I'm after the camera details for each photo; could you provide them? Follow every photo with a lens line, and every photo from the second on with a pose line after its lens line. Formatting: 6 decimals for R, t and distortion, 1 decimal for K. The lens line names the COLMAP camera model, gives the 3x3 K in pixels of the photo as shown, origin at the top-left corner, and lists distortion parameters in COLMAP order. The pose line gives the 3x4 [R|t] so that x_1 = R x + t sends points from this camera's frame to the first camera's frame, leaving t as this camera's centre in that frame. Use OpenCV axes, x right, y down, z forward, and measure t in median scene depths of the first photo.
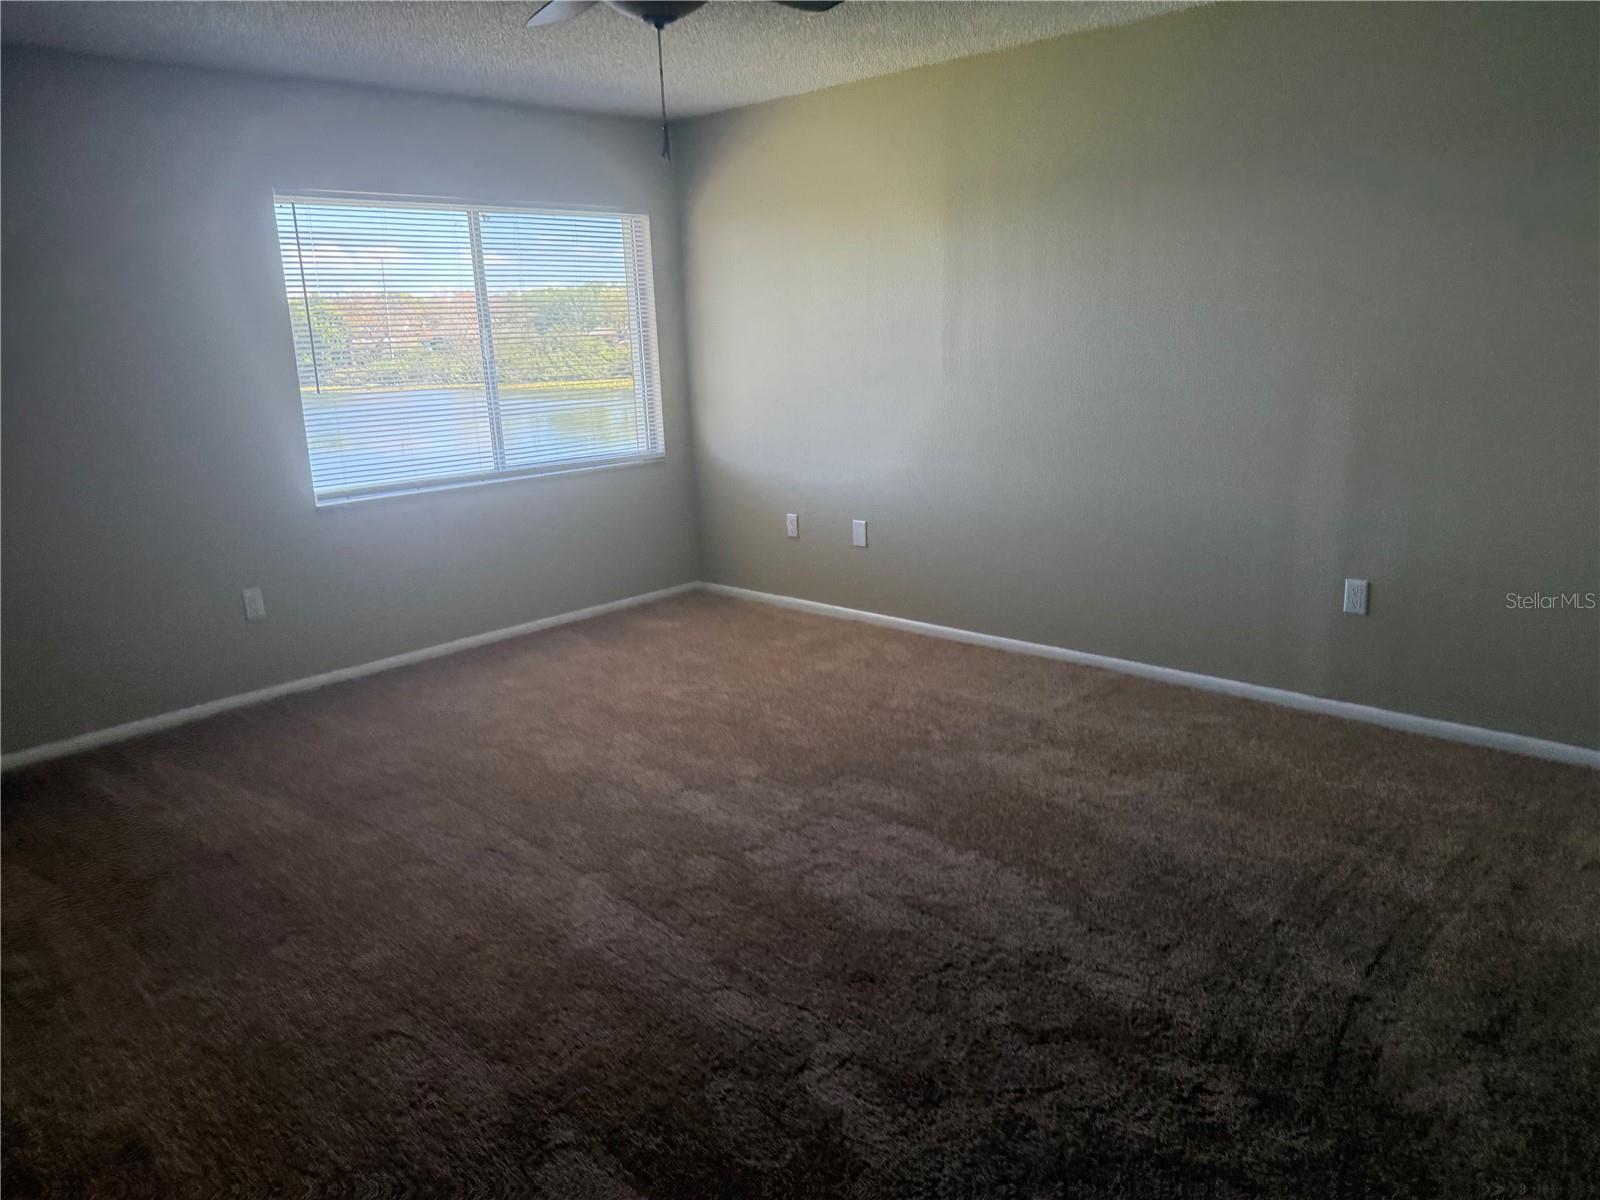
lens RADIAL K [[1125.5, 0, 817.0], [0, 1125.5, 612.4], [0, 0, 1]] dist [0.045633, -0.064718]
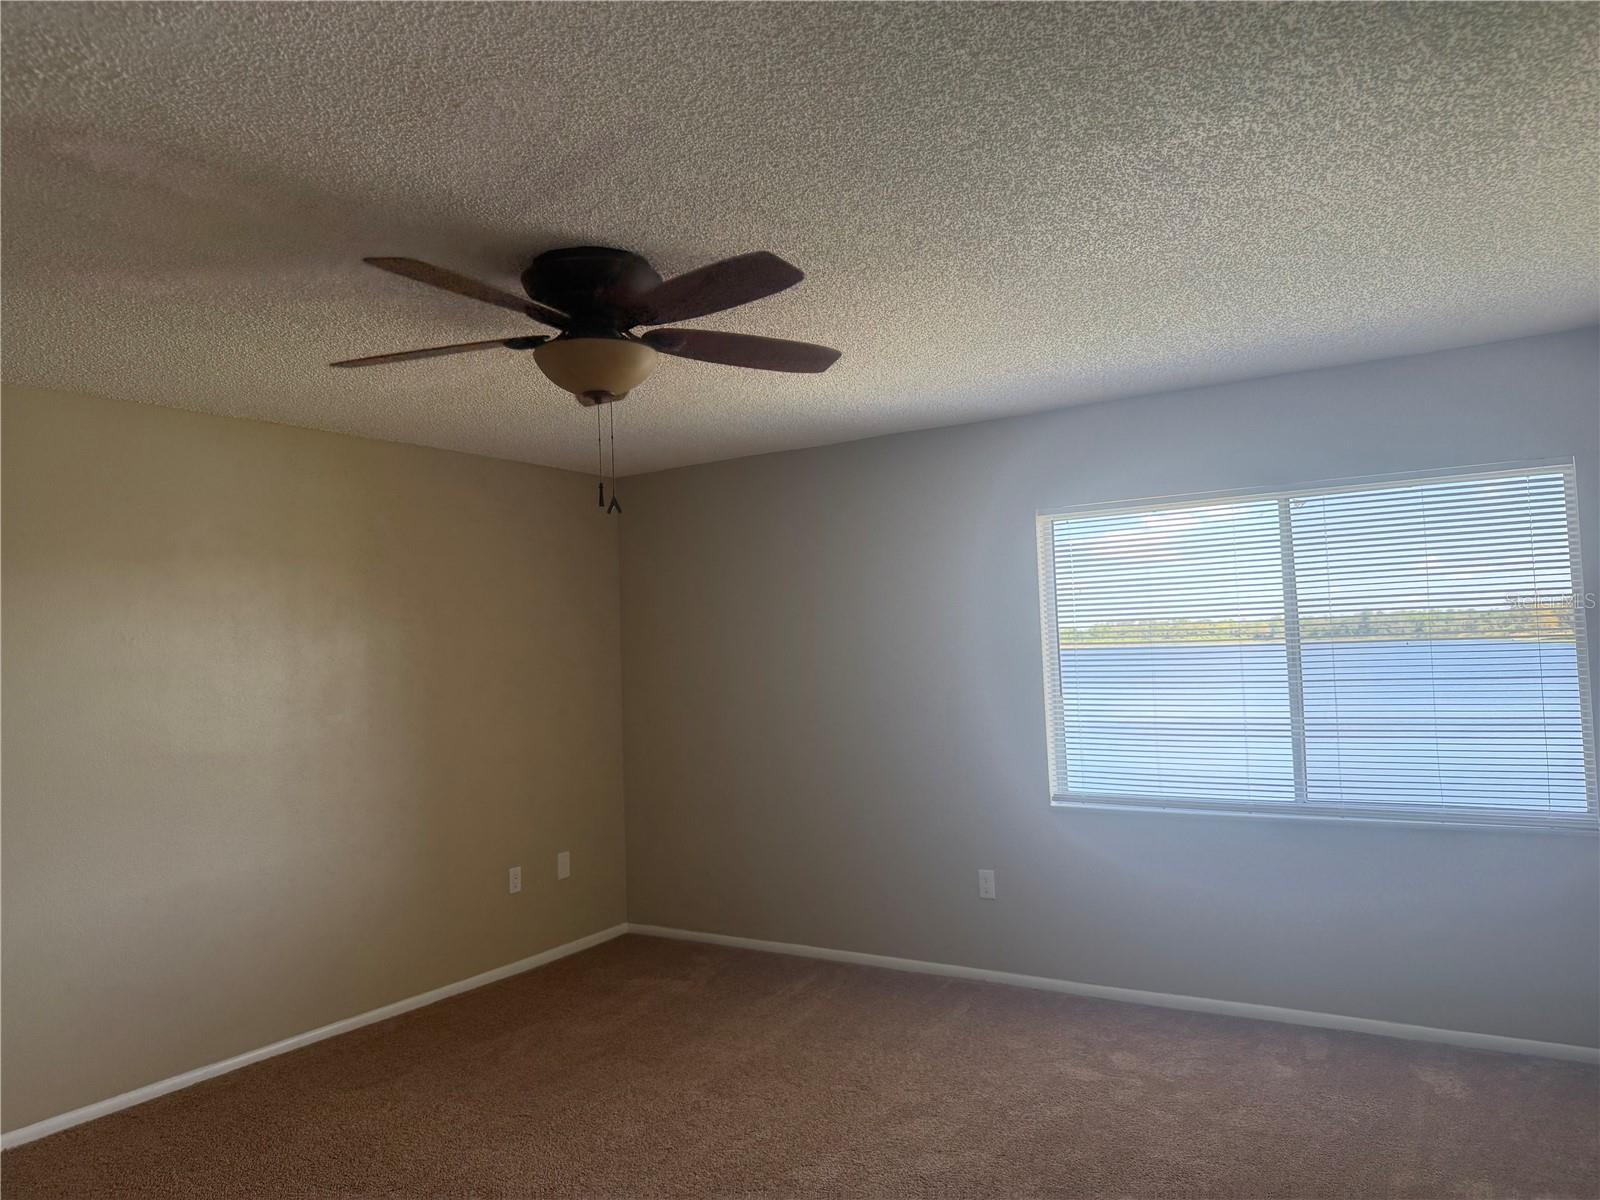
lens RADIAL K [[1126.6, 0, 797.1], [0, 1126.6, 590.9], [0, 0, 1]] dist [0.011194, -0.002757]
pose [[0.183702, -0.021365, -0.982750, 0.523416], [-0.220540, 0.973381, -0.062386, -0.172358], [0.957922, 0.228196, 0.174101, 0.586215]]
